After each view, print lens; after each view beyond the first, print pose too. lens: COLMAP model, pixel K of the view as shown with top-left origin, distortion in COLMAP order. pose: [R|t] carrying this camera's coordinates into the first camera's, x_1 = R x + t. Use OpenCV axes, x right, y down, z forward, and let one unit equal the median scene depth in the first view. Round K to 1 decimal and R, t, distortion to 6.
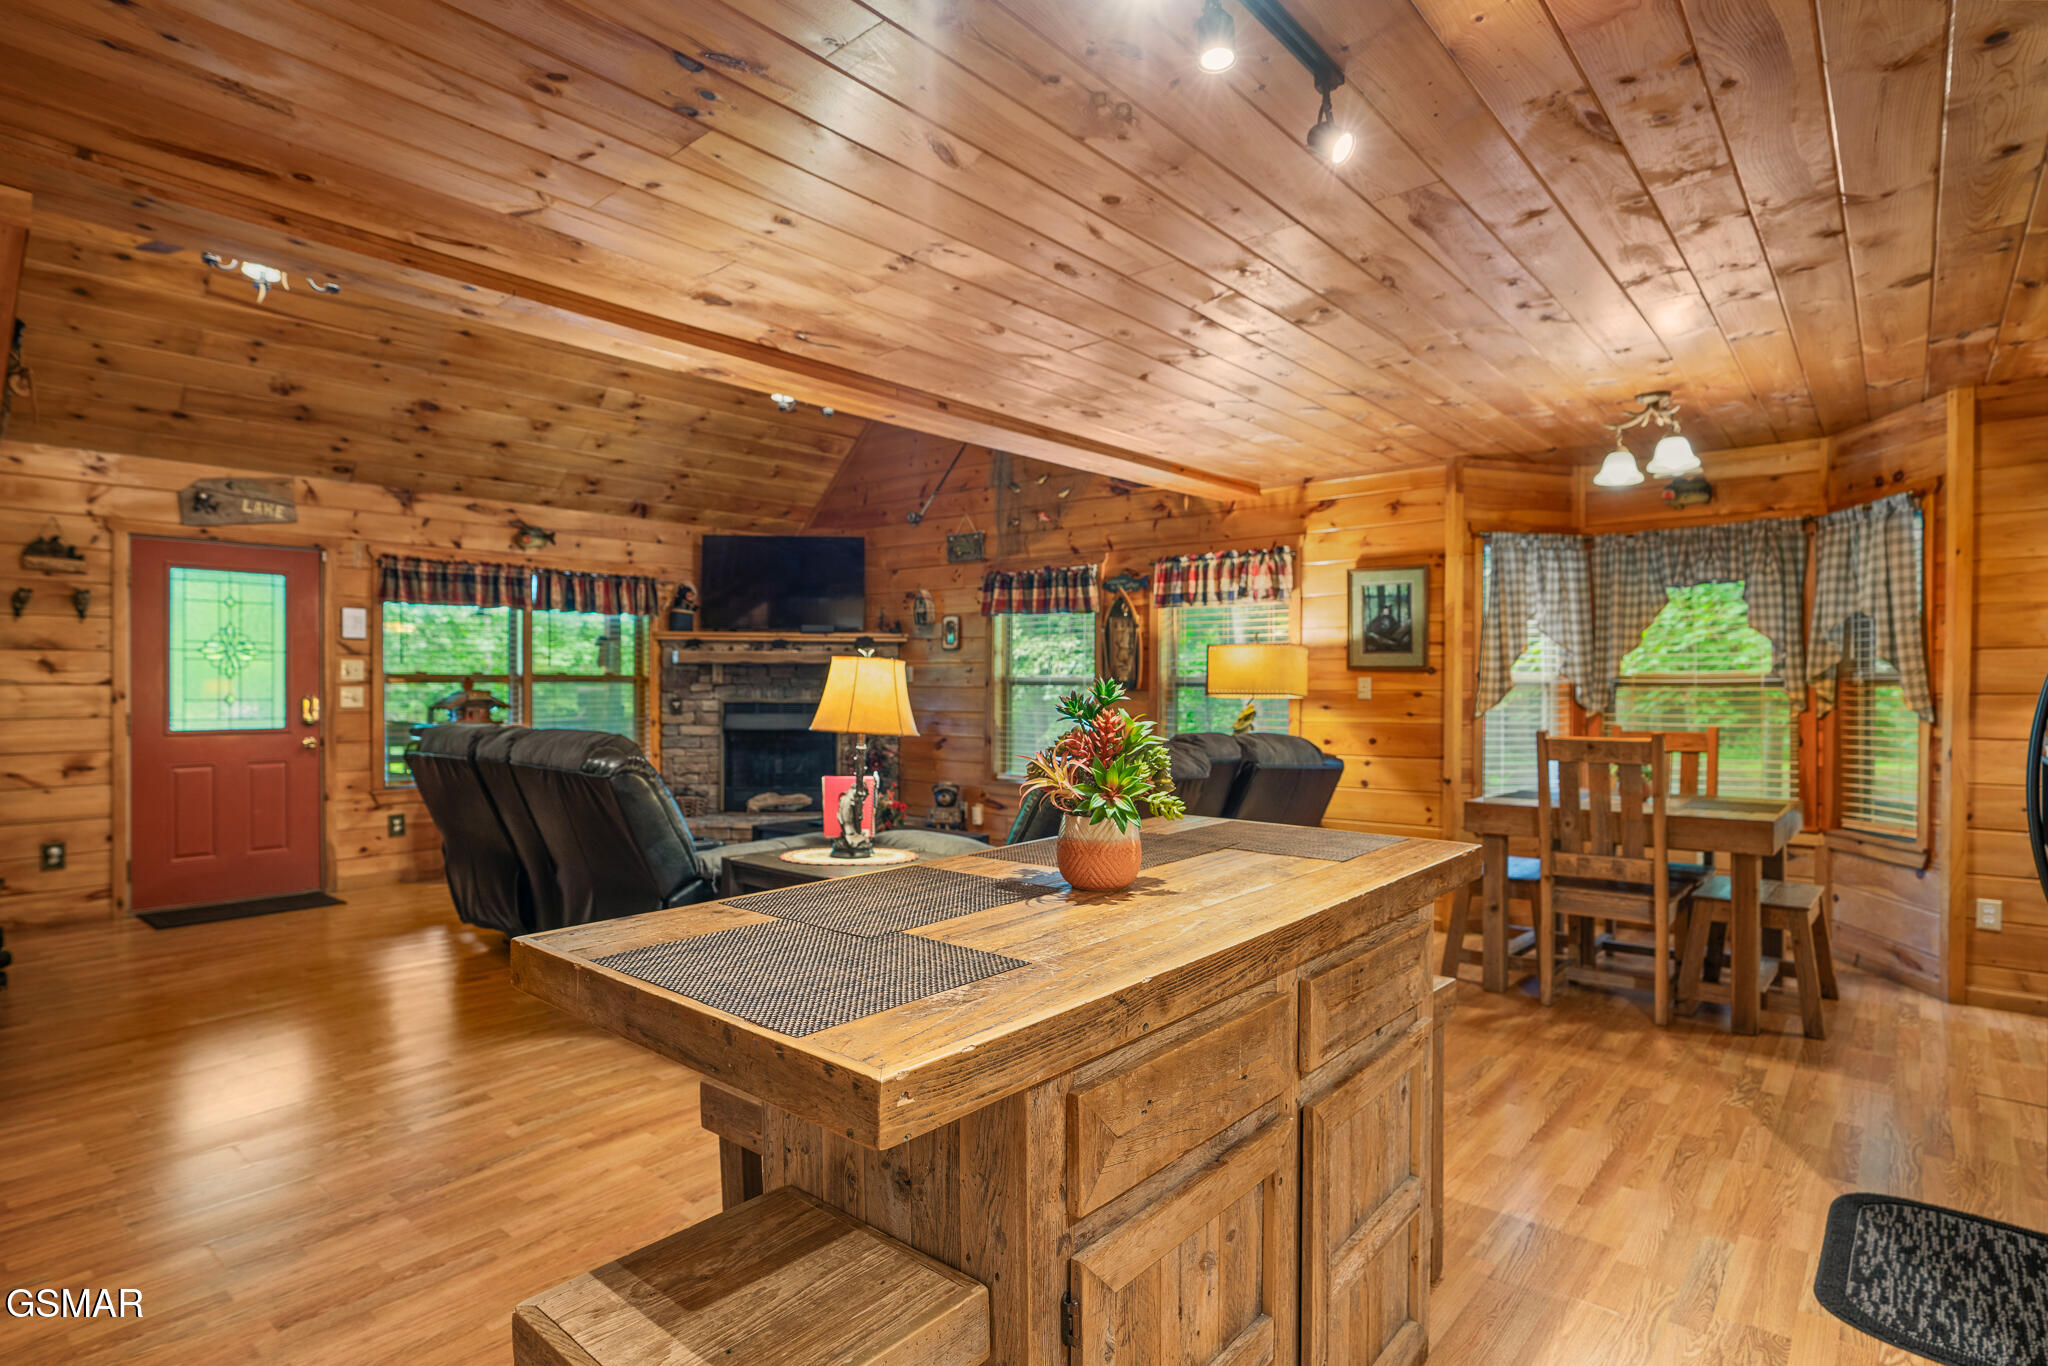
lens RADIAL K [[1052.4, 0, 1027.3], [0, 1052.4, 697.6], [0, 0, 1]] dist [-0.028667, -0.000621]
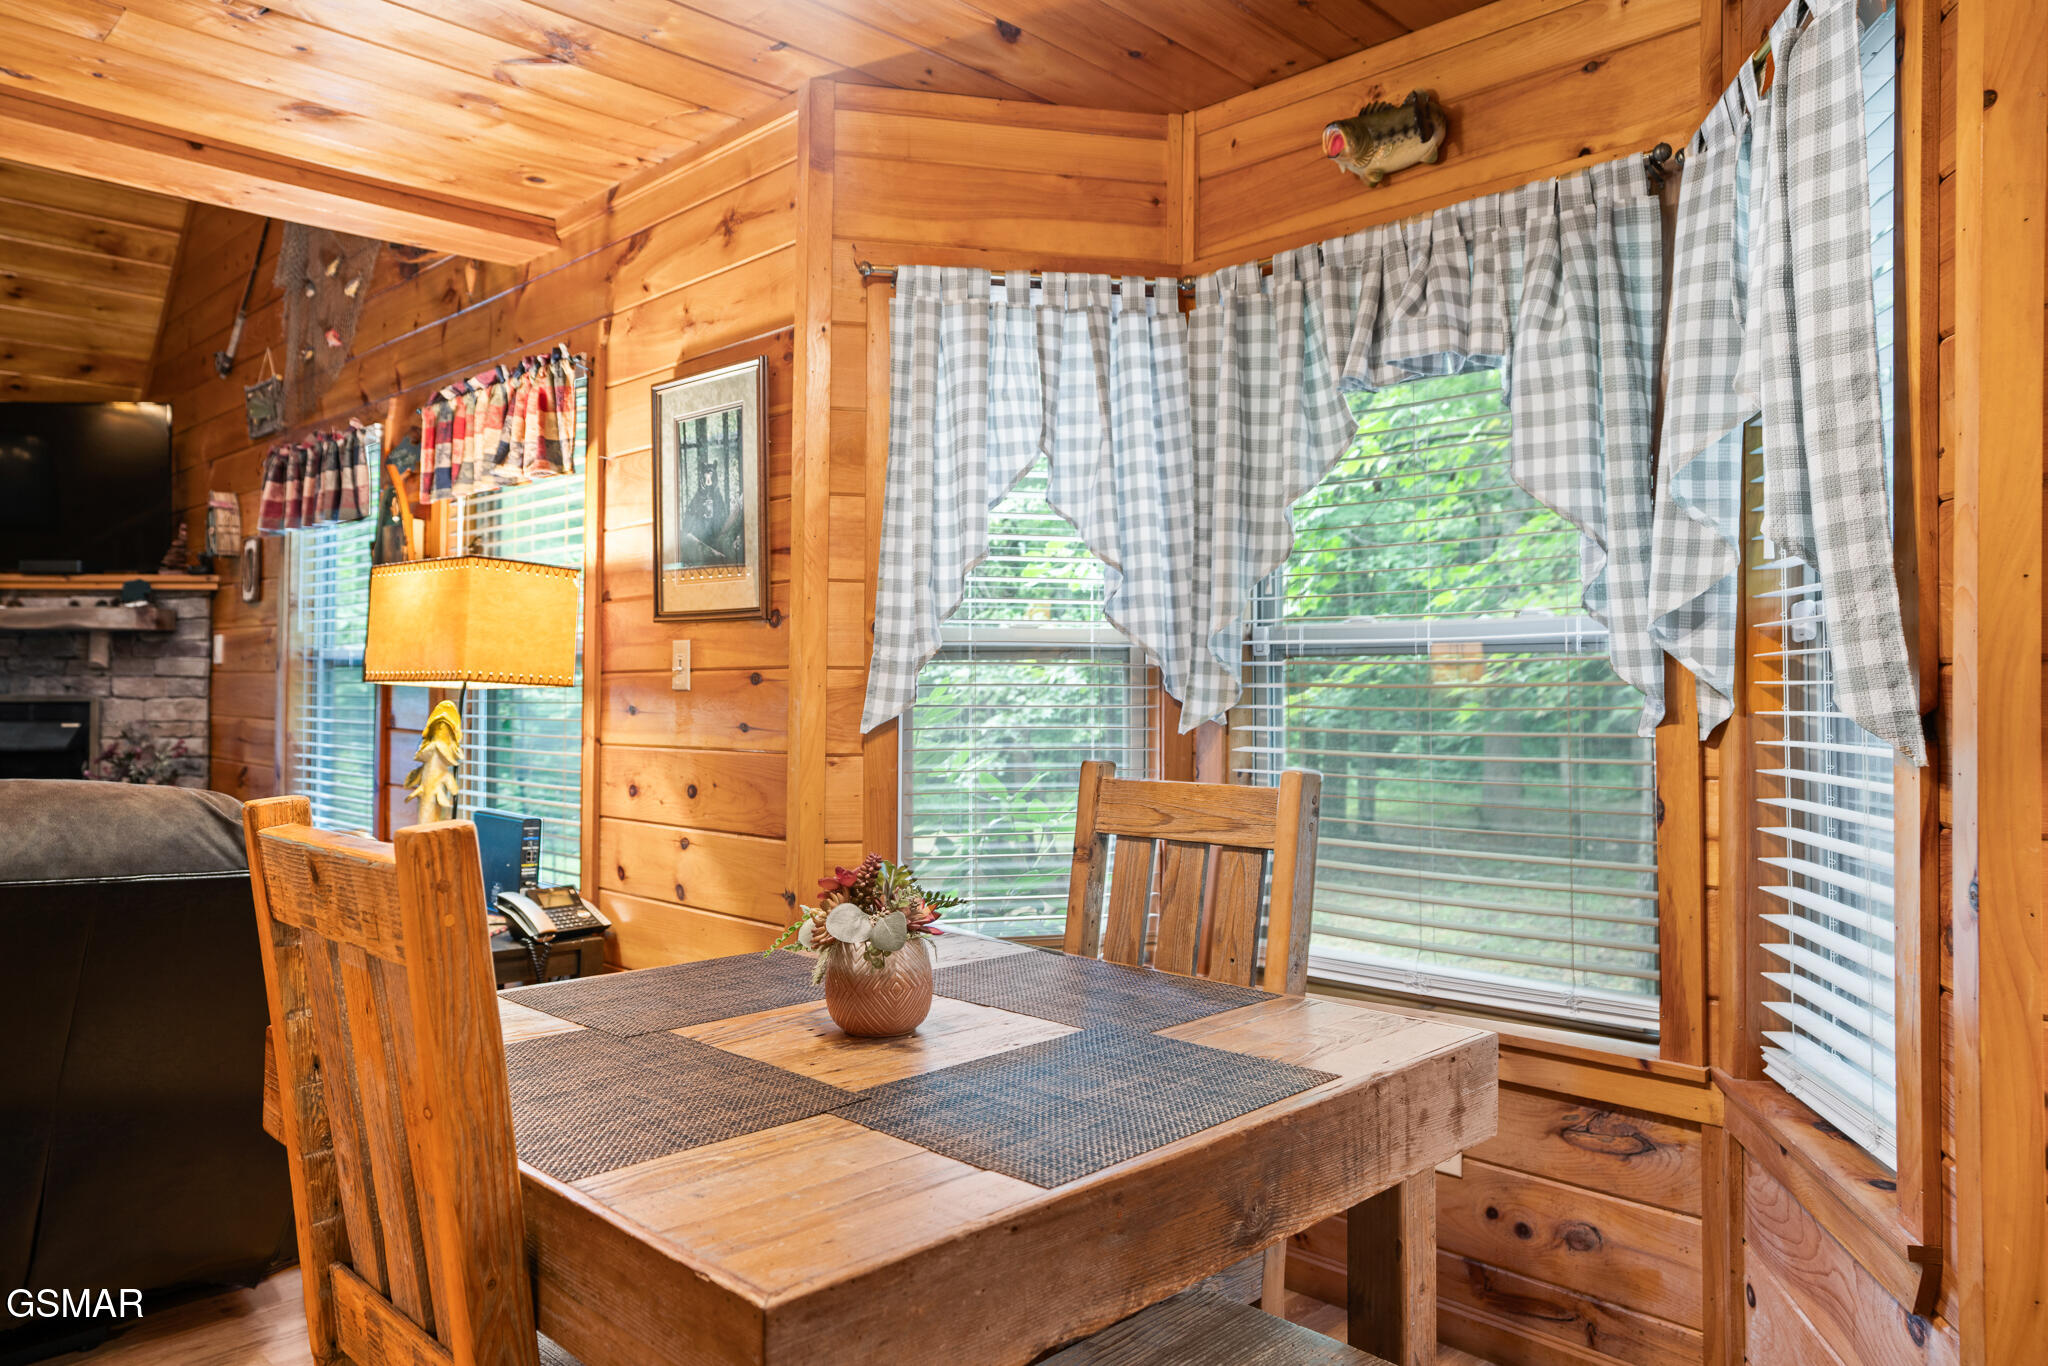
lens RADIAL K [[1338.8, 0, 1021.8], [0, 1338.8, 668.9], [0, 0, 1]] dist [-0.017980, 0.000985]
pose [[0.998195, -0.004788, -0.059870, 0.516556], [0.003799, 0.999855, -0.016626, 0.002272], [0.059941, 0.016369, 0.998068, 0.500133]]
